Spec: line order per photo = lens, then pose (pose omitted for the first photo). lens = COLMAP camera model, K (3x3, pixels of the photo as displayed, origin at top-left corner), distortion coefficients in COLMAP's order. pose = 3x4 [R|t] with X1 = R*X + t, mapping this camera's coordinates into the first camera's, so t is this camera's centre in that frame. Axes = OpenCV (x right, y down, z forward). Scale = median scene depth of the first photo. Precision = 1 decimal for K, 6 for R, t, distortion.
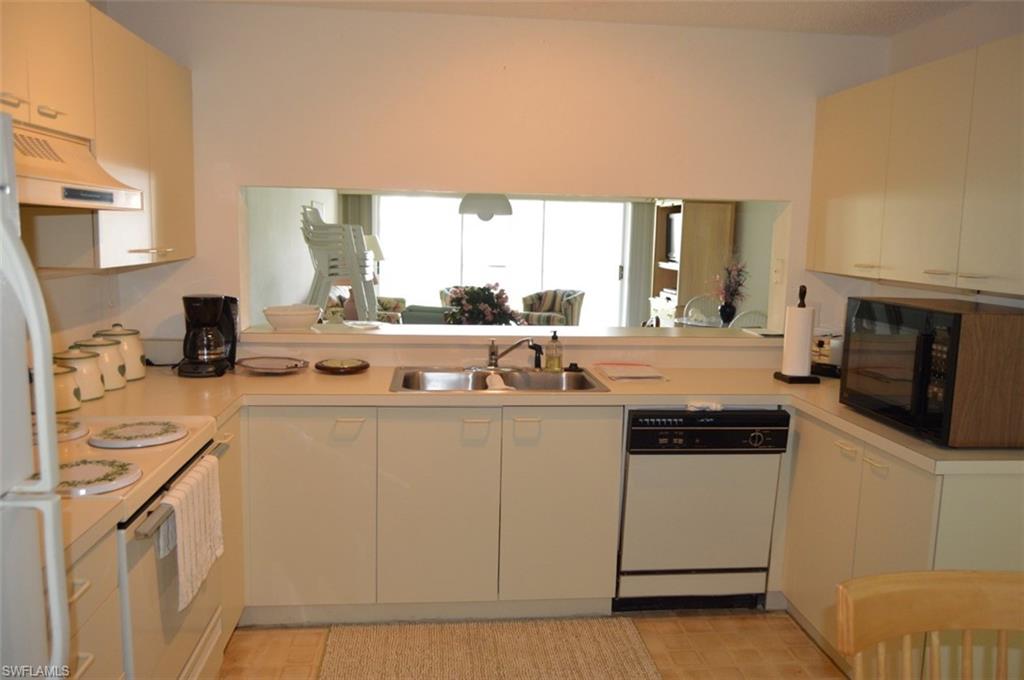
lens RADIAL K [[805.3, 0, 514.7], [0, 805.3, 343.0], [0, 0, 1]] dist [-0.013512, -0.005070]
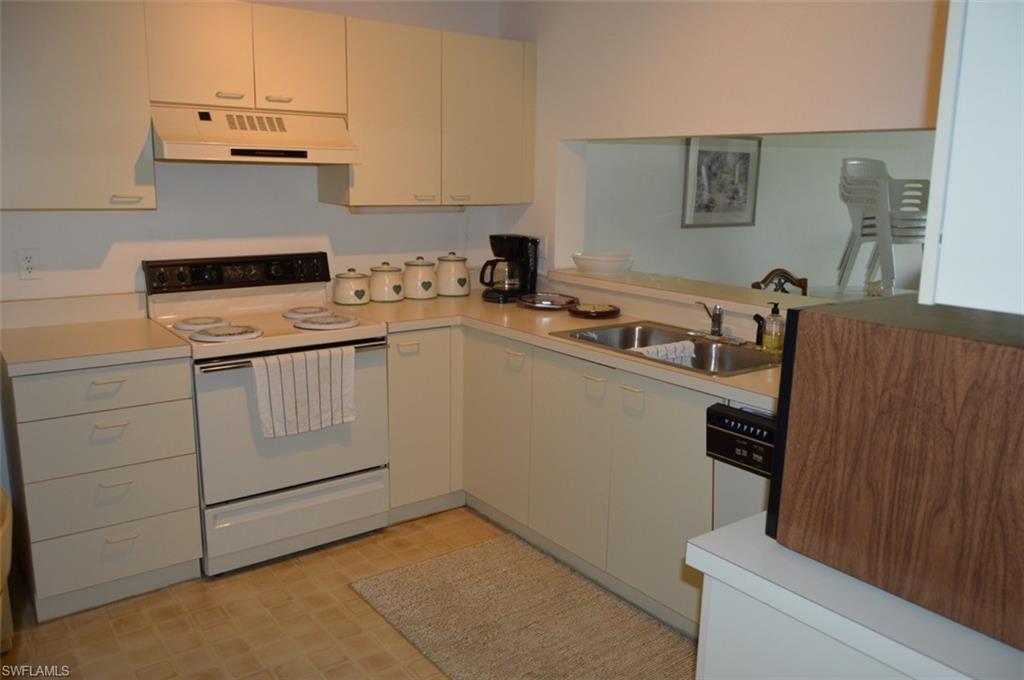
lens RADIAL K [[805.3, 0, 517.3], [0, 805.3, 340.8], [0, 0, 1]] dist [-0.013512, -0.005070]
pose [[0.513247, 0.159254, -0.843336, 0.702577], [-0.123252, 0.986125, 0.111208, -0.041218], [0.849345, 0.046866, 0.525754, 0.414383]]
